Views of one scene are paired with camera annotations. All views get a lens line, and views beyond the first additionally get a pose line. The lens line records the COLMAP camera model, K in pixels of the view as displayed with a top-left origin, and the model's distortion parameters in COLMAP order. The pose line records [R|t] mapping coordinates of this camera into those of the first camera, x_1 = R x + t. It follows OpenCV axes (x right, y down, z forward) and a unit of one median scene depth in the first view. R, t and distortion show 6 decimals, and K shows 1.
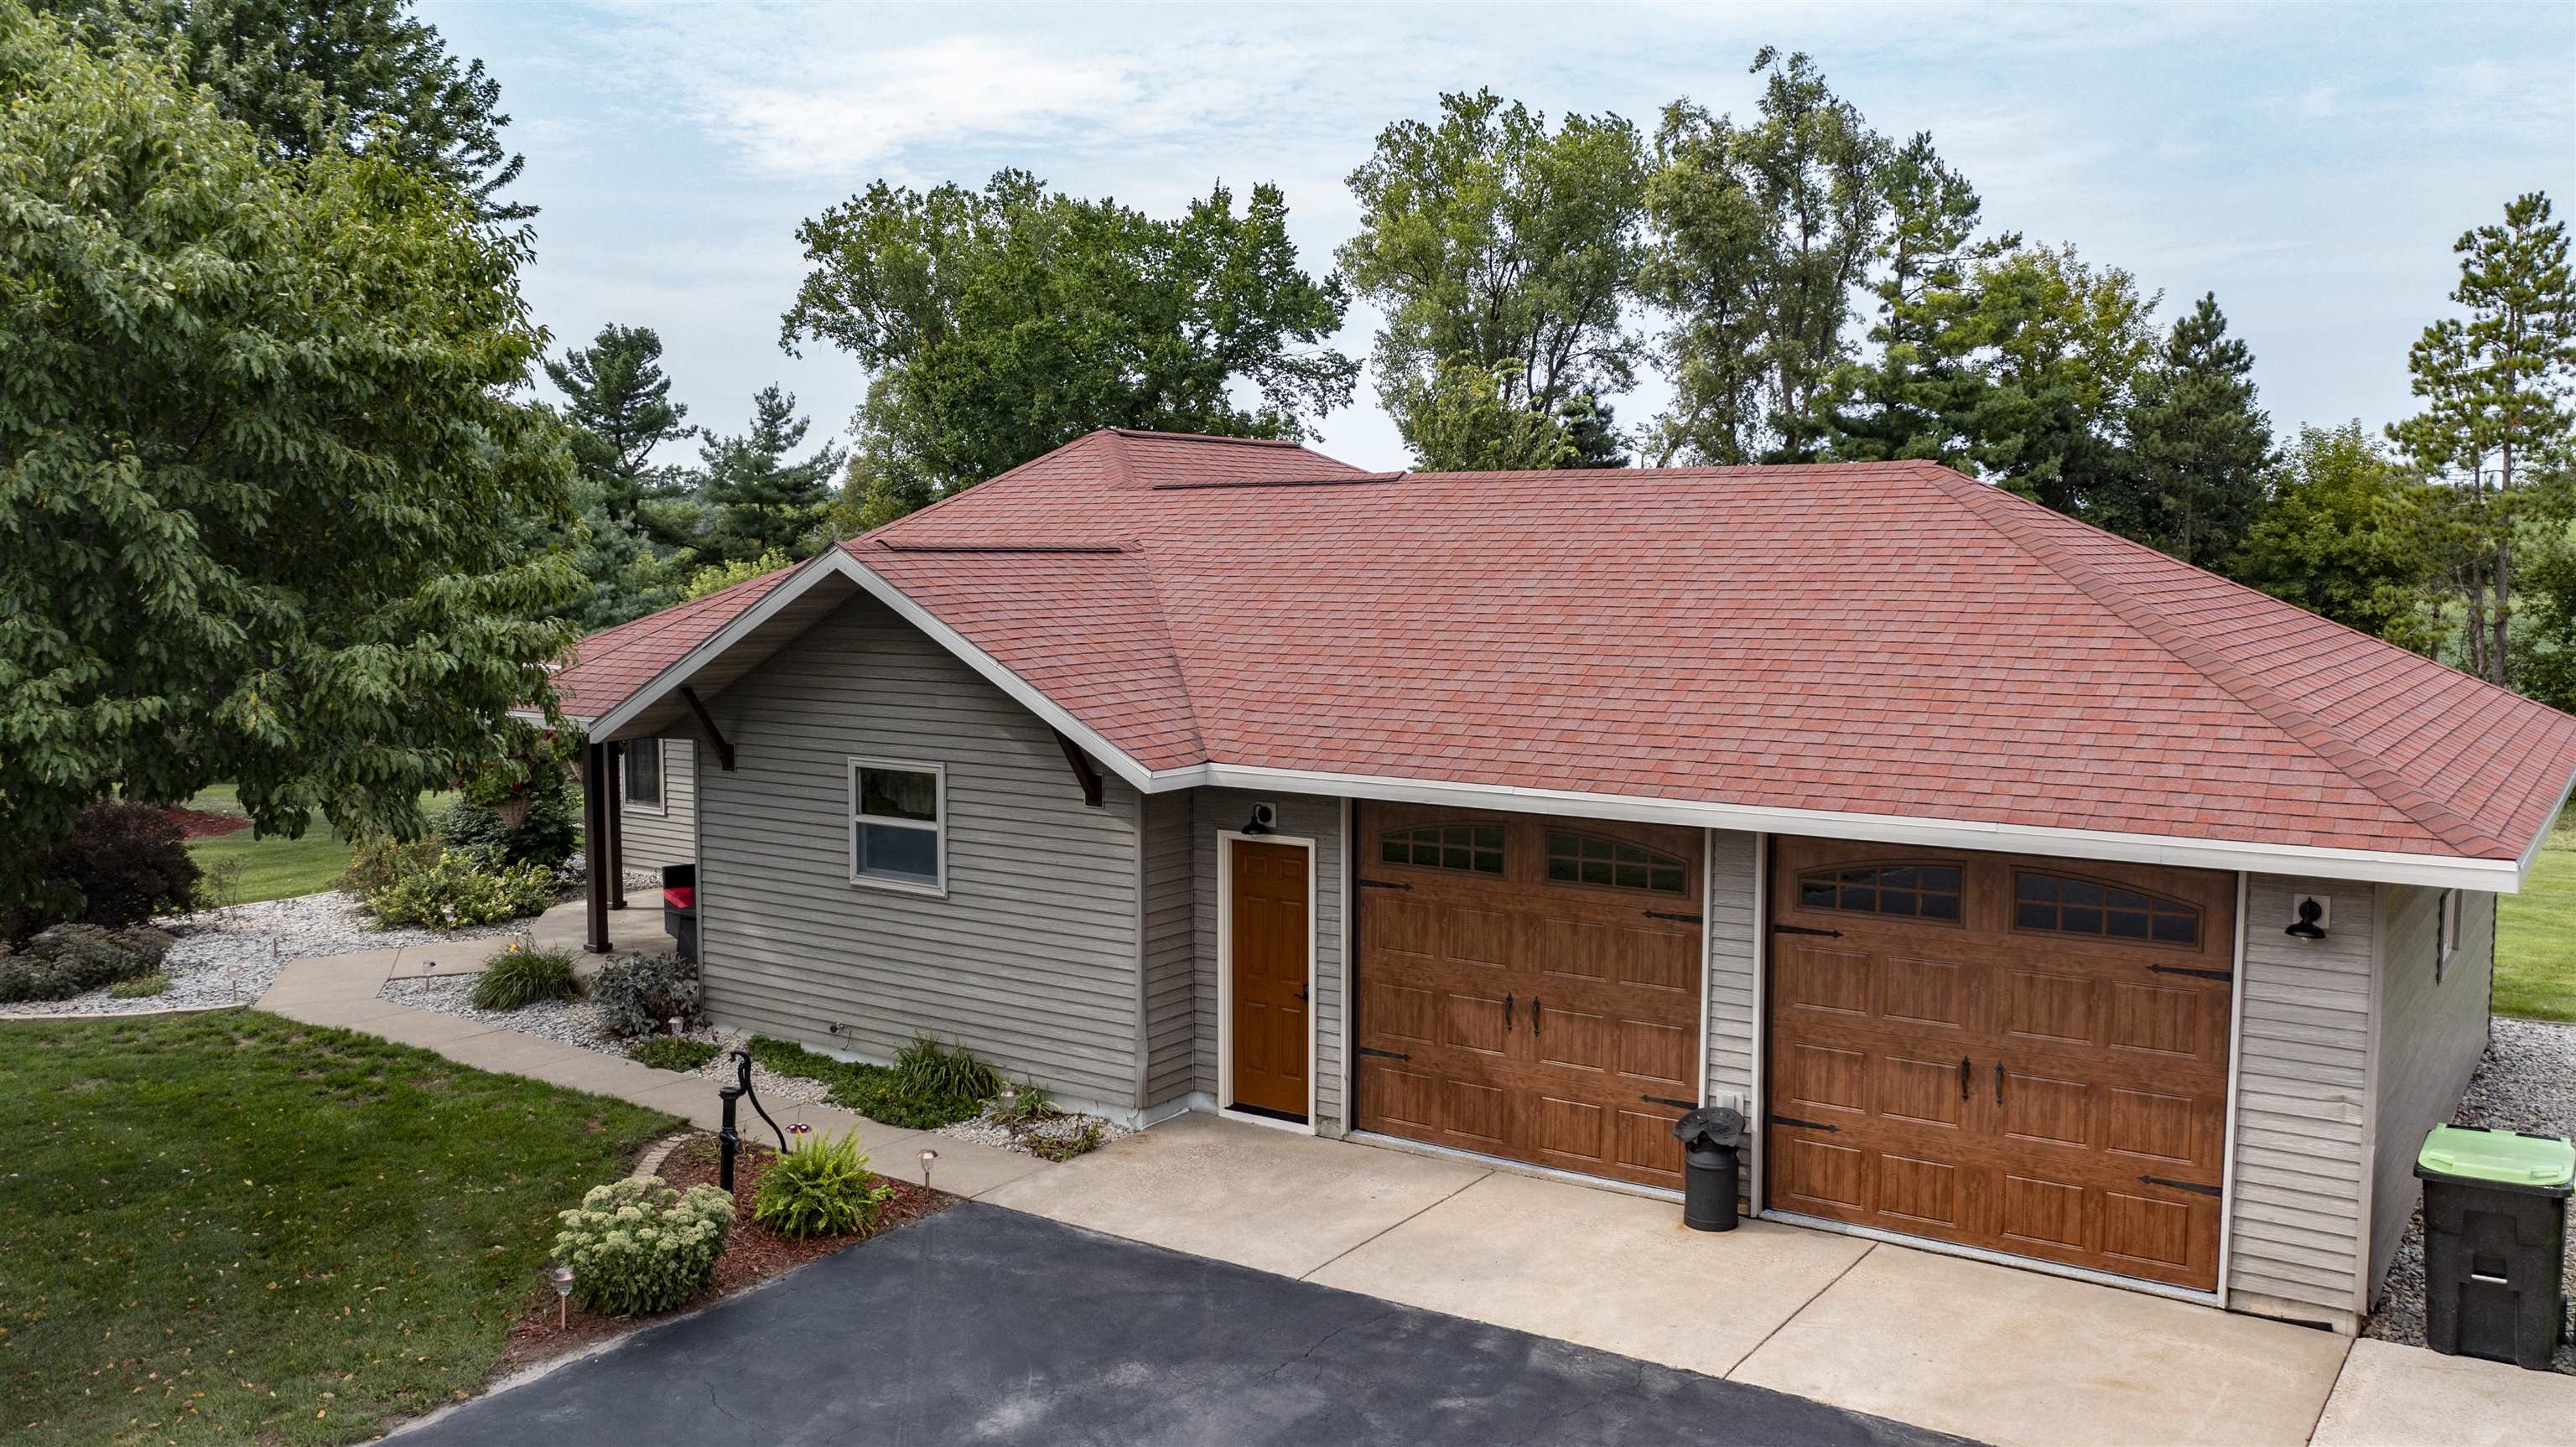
lens RADIAL K [[2041.5, 0, 1283.4], [0, 2041.5, 725.1], [0, 0, 1]] dist [-0.008755, 0.001067]
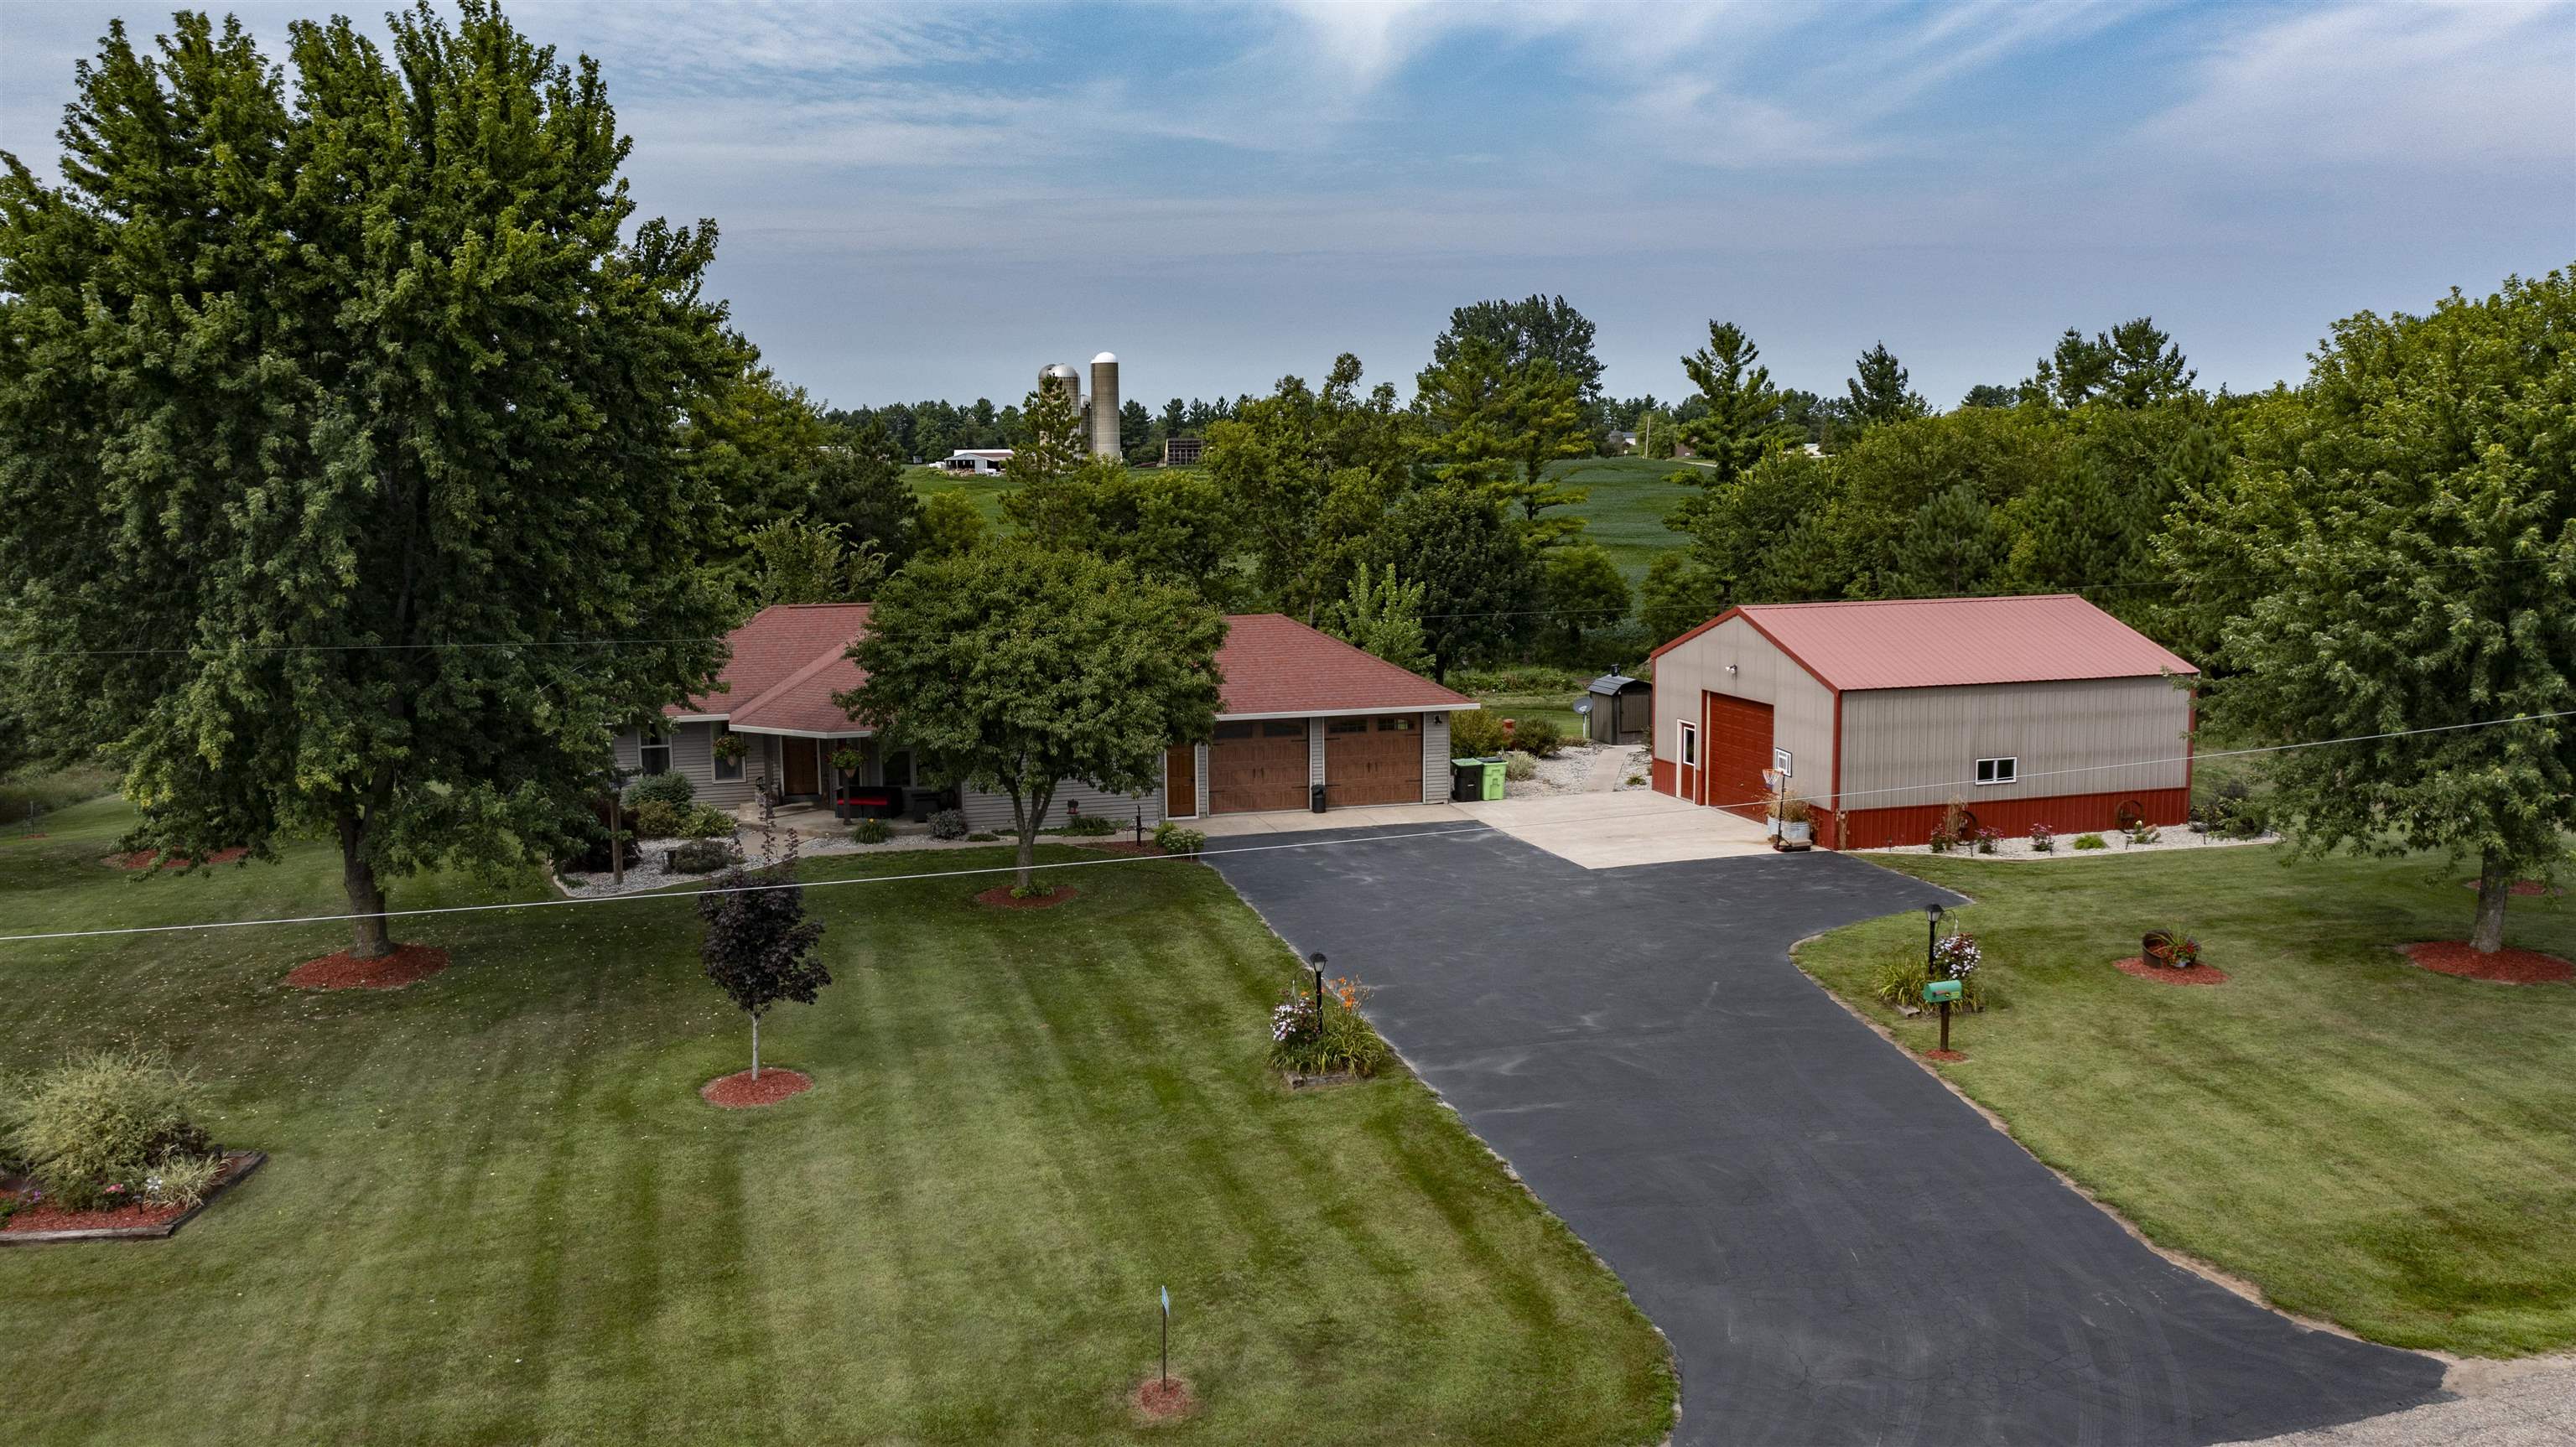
lens RADIAL K [[2041.5, 0, 1271.2], [0, 2041.5, 731.7], [0, 0, 1]] dist [-0.008755, 0.001067]
pose [[0.634719, -0.108610, 0.765073, -3.113346], [0.079055, 0.994005, 0.075523, -0.247083], [-0.768689, 0.012547, 0.639500, -1.631651]]
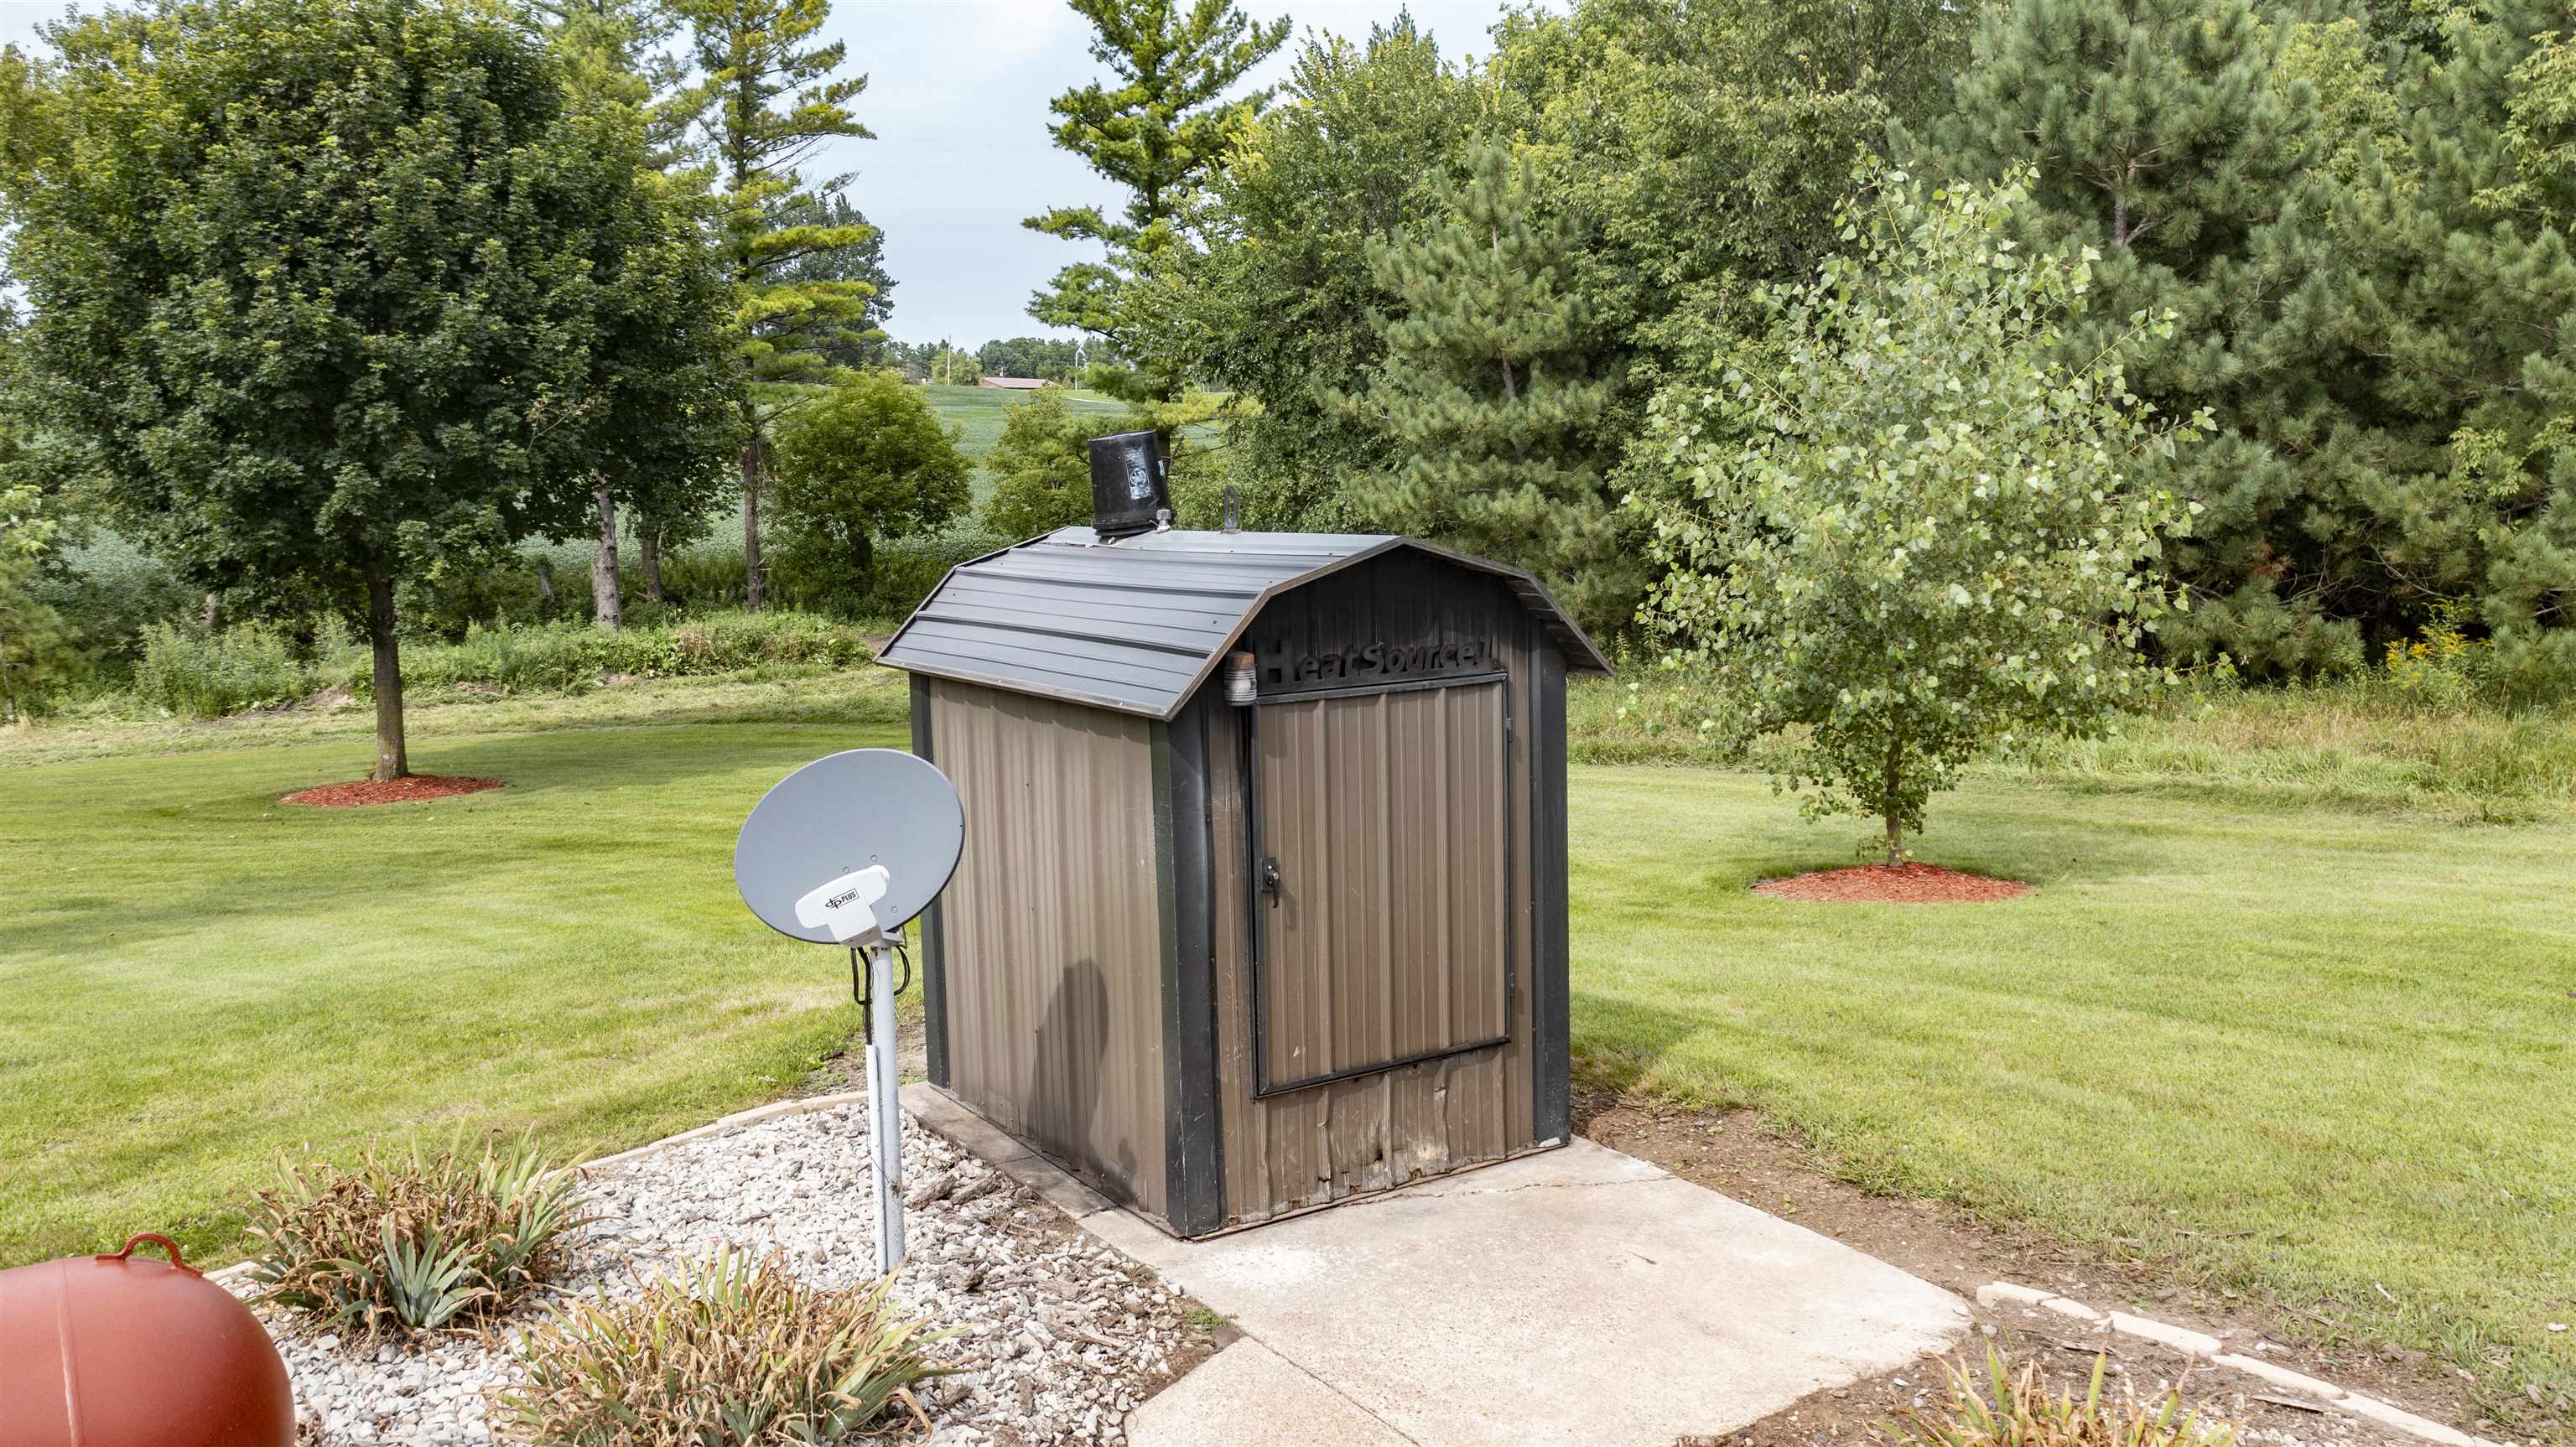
lens RADIAL K [[2041.5, 0, 1290.0], [0, 2041.5, 719.3], [0, 0, 1]] dist [-0.008755, 0.001067]
pose [[0.332956, -0.140791, 0.932373, 0.998565], [0.095928, 0.988718, 0.115043, 0.071661], [-0.938050, 0.051136, 0.342705, 0.837730]]
